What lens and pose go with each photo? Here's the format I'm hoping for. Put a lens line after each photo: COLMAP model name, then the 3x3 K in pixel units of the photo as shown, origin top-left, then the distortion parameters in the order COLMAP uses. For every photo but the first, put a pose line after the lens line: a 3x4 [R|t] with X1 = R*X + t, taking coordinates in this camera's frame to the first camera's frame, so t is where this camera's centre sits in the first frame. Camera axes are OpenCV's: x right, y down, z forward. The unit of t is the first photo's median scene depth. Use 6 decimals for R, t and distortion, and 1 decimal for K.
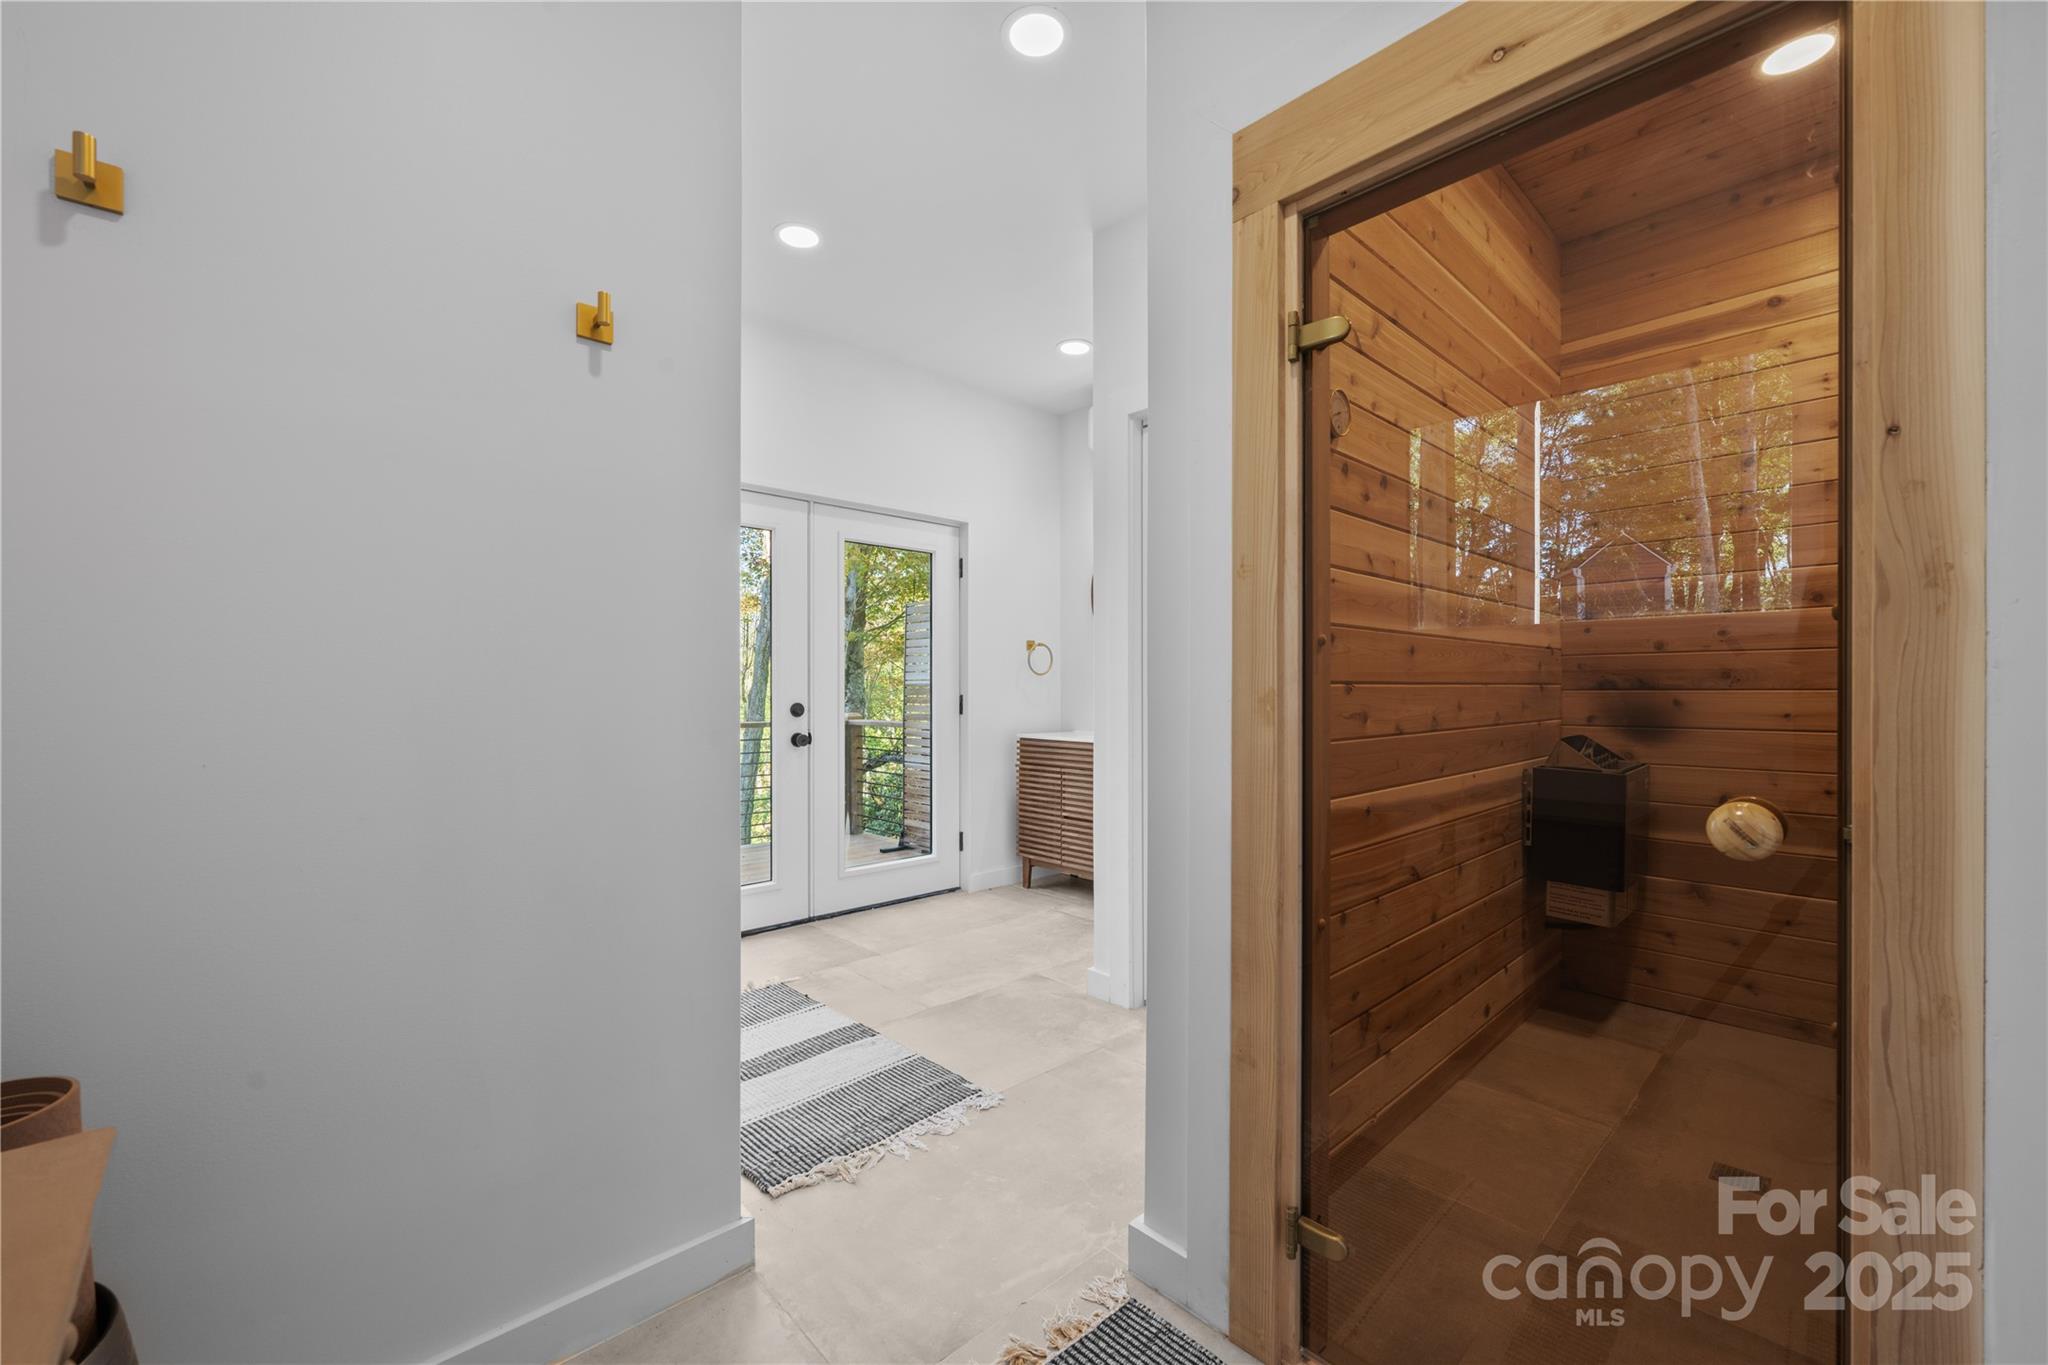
lens RADIAL K [[829.4, 0, 1018.6], [0, 829.4, 686.9], [0, 0, 1]] dist [-0.002367, -0.000491]
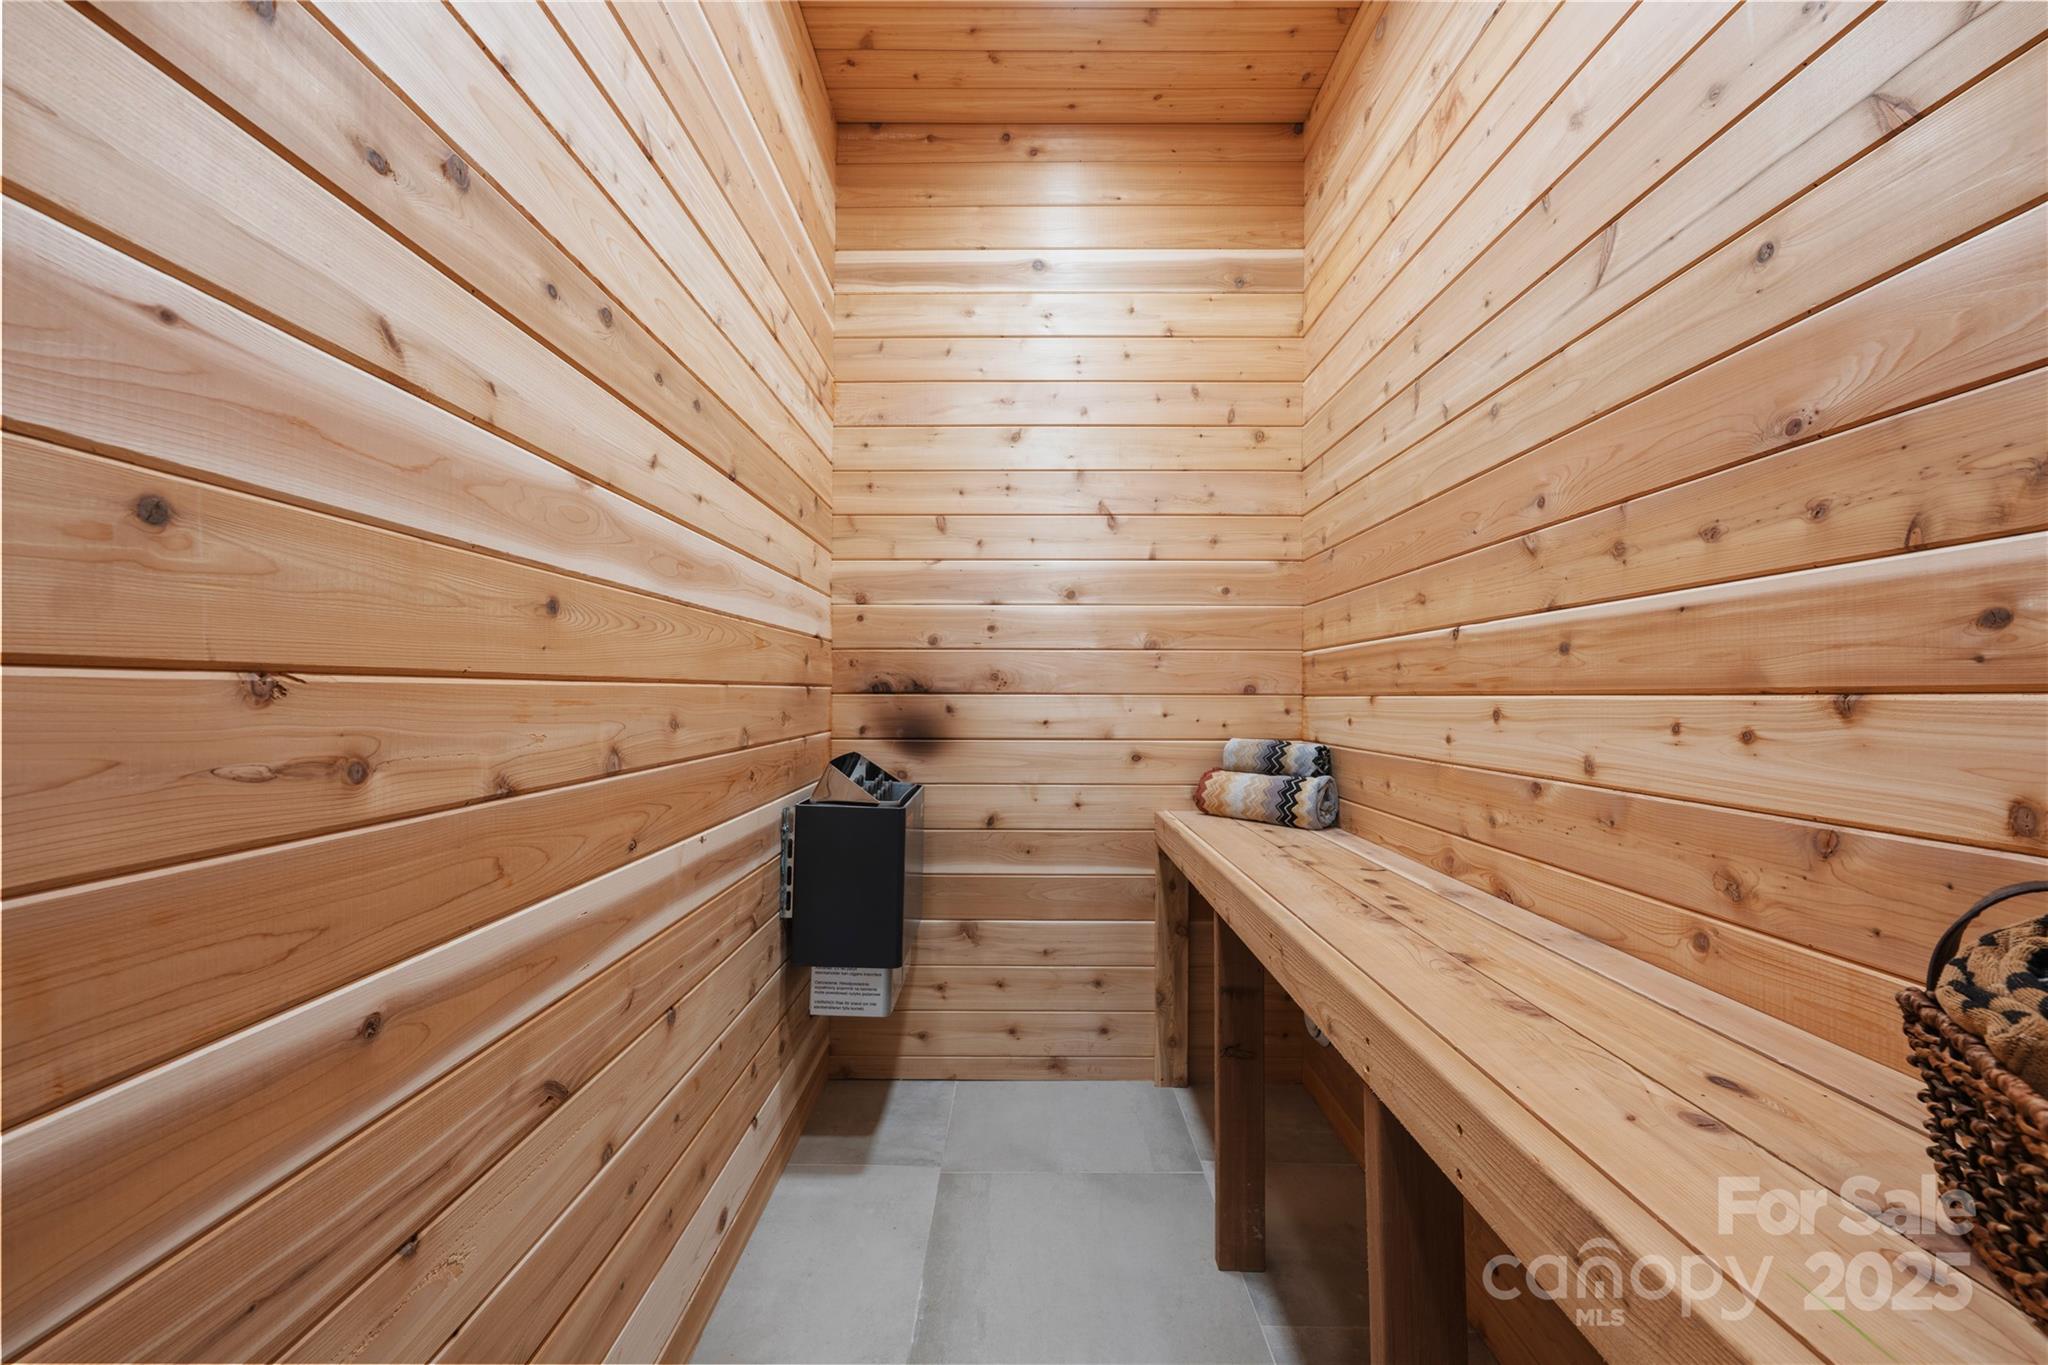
lens RADIAL K [[829.4, 0, 1020.7], [0, 829.4, 684.4], [0, 0, 1]] dist [-0.002367, -0.000491]
pose [[0.692762, 0.011082, 0.721082, 0.251284], [-0.006420, 0.999937, -0.009200, 0.001473], [-0.721138, 0.001744, 0.692789, 0.385082]]
